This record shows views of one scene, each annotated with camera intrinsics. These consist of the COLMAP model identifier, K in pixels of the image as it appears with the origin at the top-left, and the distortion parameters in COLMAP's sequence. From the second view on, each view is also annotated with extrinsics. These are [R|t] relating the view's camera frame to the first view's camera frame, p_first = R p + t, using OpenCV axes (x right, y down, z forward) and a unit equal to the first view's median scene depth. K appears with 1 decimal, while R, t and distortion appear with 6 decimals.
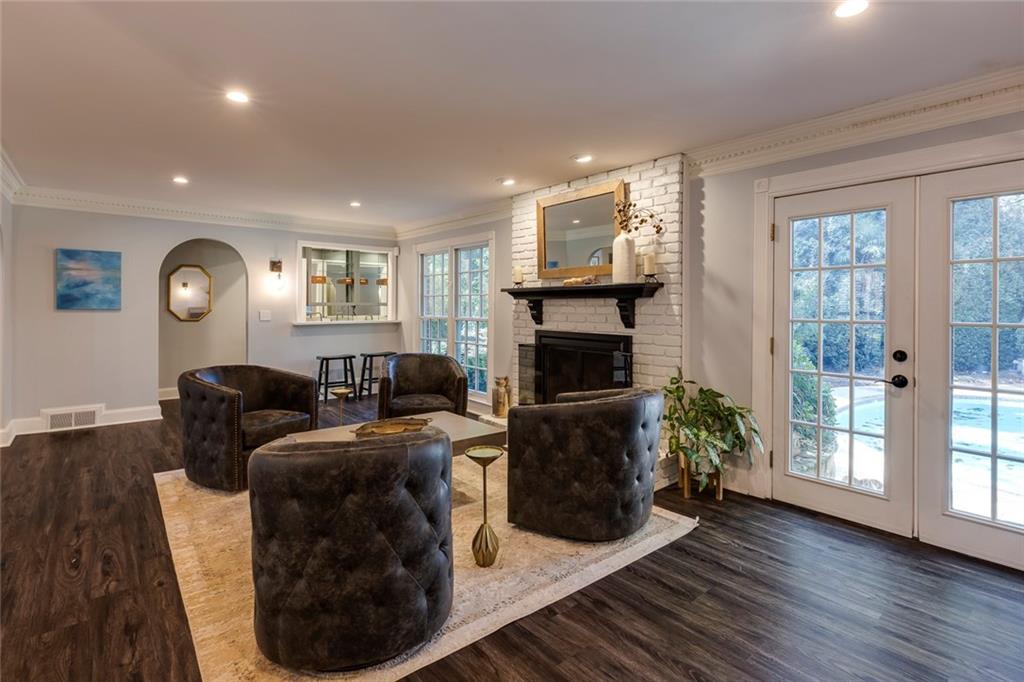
lens RADIAL K [[493.5, 0, 495.8], [0, 493.5, 306.0], [0, 0, 1]] dist [0.005661, 0.000201]
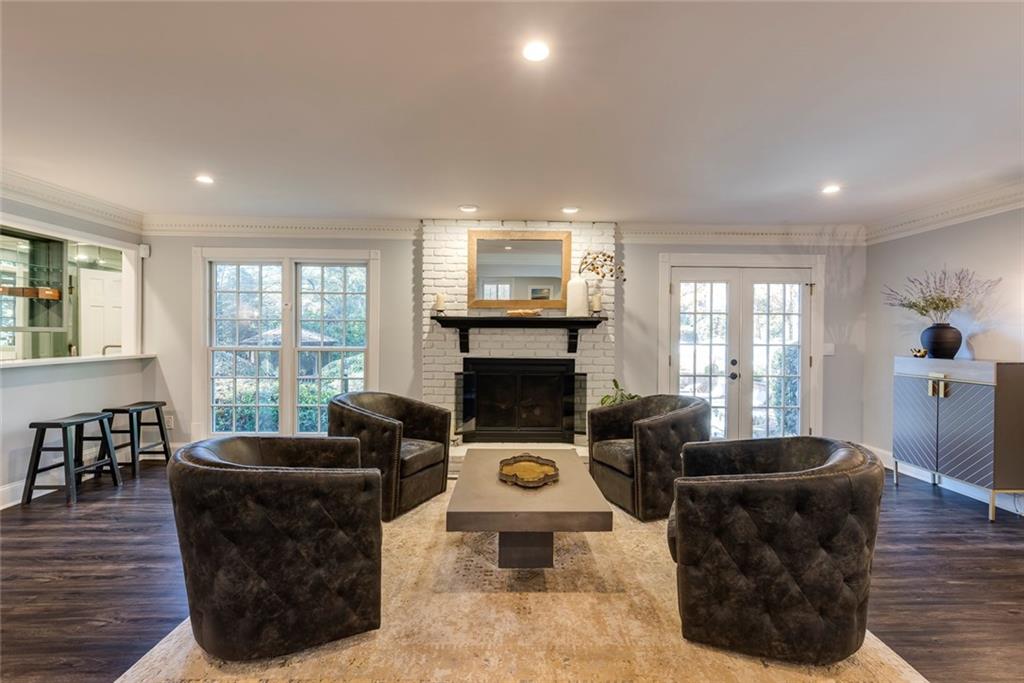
lens RADIAL K [[460.6, 0, 515.2], [0, 460.6, 336.9], [0, 0, 1]] dist [0.001720, -0.001451]
pose [[0.605328, -0.005595, 0.795957, -0.715508], [-0.005117, 0.999927, 0.010920, -0.006610], [-0.795960, -0.010683, 0.605255, 0.399554]]
